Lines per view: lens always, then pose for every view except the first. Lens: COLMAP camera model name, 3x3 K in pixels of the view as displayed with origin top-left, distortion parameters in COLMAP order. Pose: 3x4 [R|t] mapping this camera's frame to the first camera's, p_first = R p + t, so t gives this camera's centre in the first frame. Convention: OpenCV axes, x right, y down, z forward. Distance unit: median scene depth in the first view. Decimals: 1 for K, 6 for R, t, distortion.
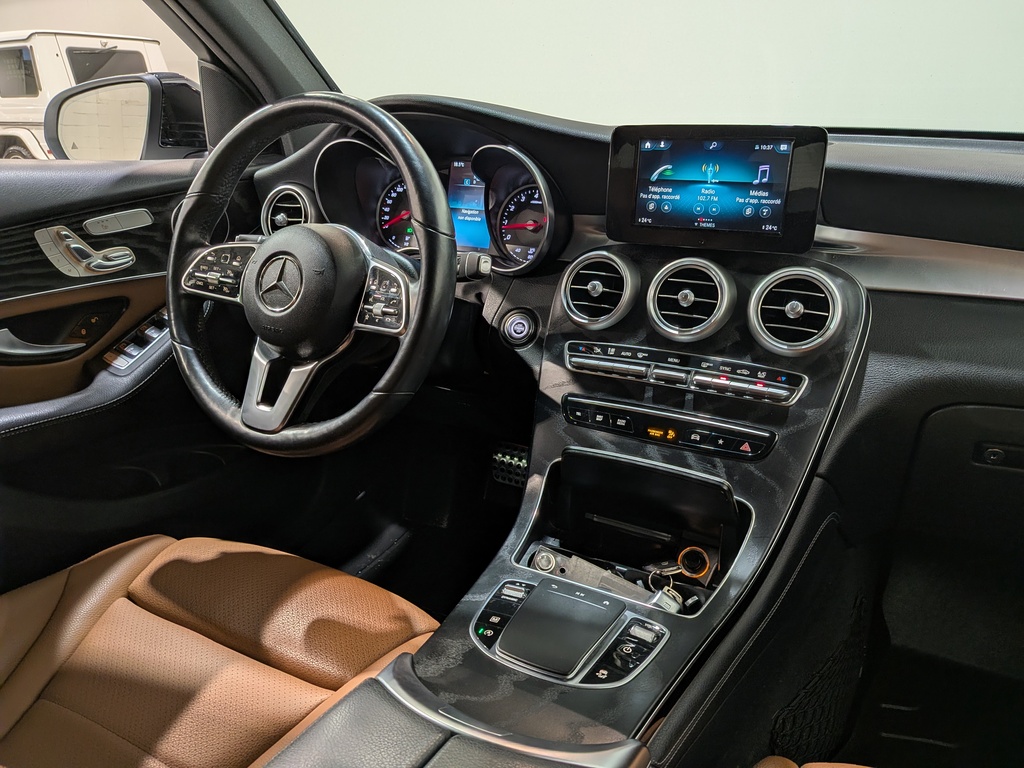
lens RADIAL K [[742.1, 0, 530.5], [0, 742.1, 390.5], [0, 0, 1]] dist [0.063316, -0.111924]
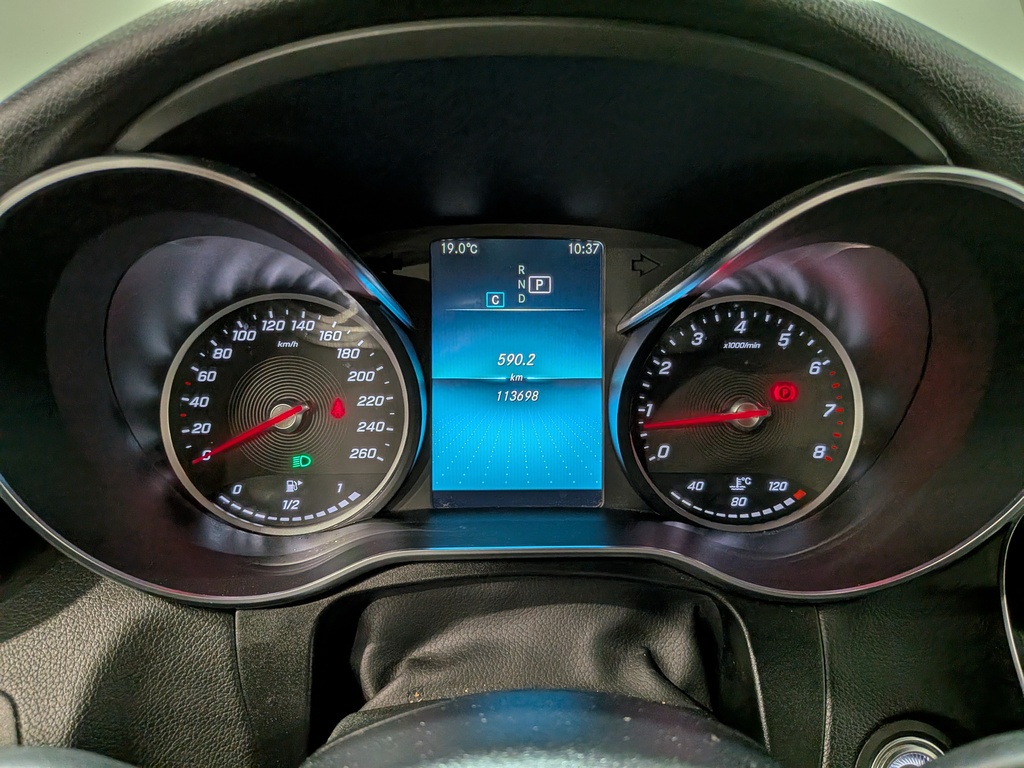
lens RADIAL K [[742.1, 0, 506.6], [0, 742.1, 397.5], [0, 0, 1]] dist [0.063316, -0.111924]
pose [[0.868159, -0.137713, 0.476796, -0.313552], [0.168731, 0.985403, -0.022615, -0.296938], [-0.466722, 0.100084, 0.878723, 0.927696]]
